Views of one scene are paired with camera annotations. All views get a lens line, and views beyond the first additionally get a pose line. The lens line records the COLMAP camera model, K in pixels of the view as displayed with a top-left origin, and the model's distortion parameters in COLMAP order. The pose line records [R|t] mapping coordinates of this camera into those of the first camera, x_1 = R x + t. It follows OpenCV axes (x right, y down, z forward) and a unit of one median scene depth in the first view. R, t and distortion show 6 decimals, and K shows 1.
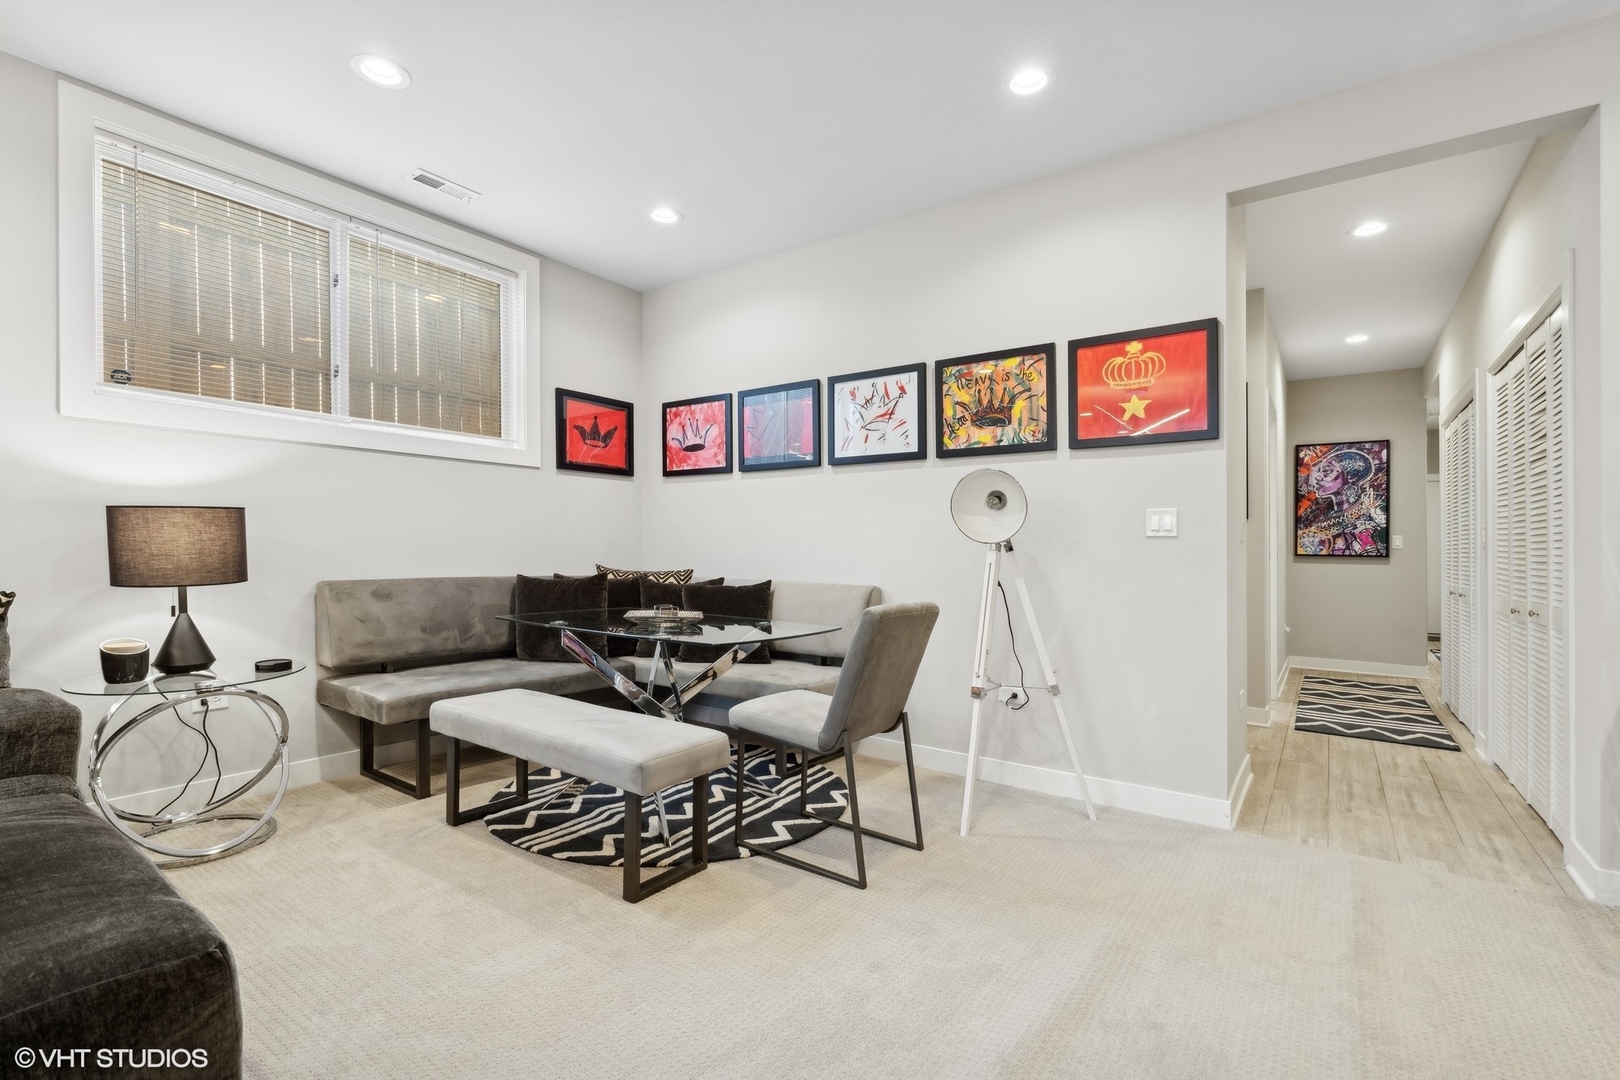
lens RADIAL K [[735.0, 0, 814.1], [0, 735.0, 552.8], [0, 0, 1]] dist [-0.001189, 0.000224]
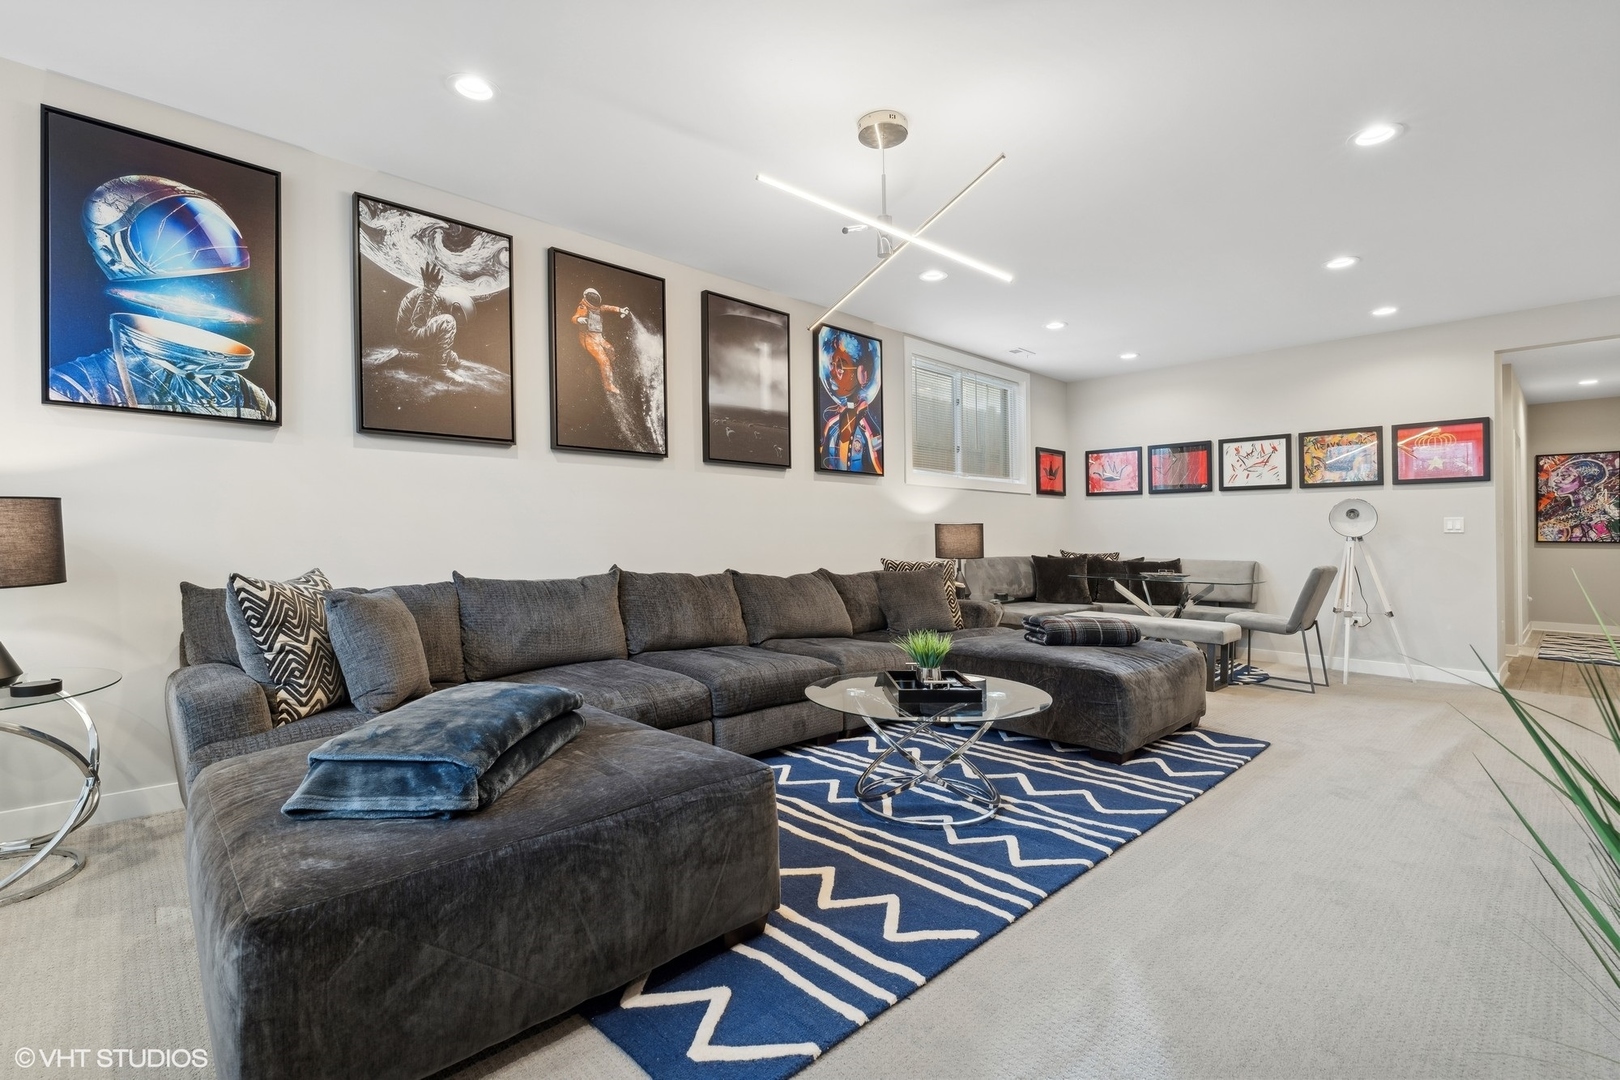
lens RADIAL K [[735.0, 0, 818.7], [0, 735.0, 540.2], [0, 0, 1]] dist [-0.001189, 0.000224]
pose [[0.981786, -0.005642, -0.189909, -0.522554], [0.005327, 0.999983, -0.002172, -0.005535], [0.189918, 0.001120, 0.981799, -0.782770]]
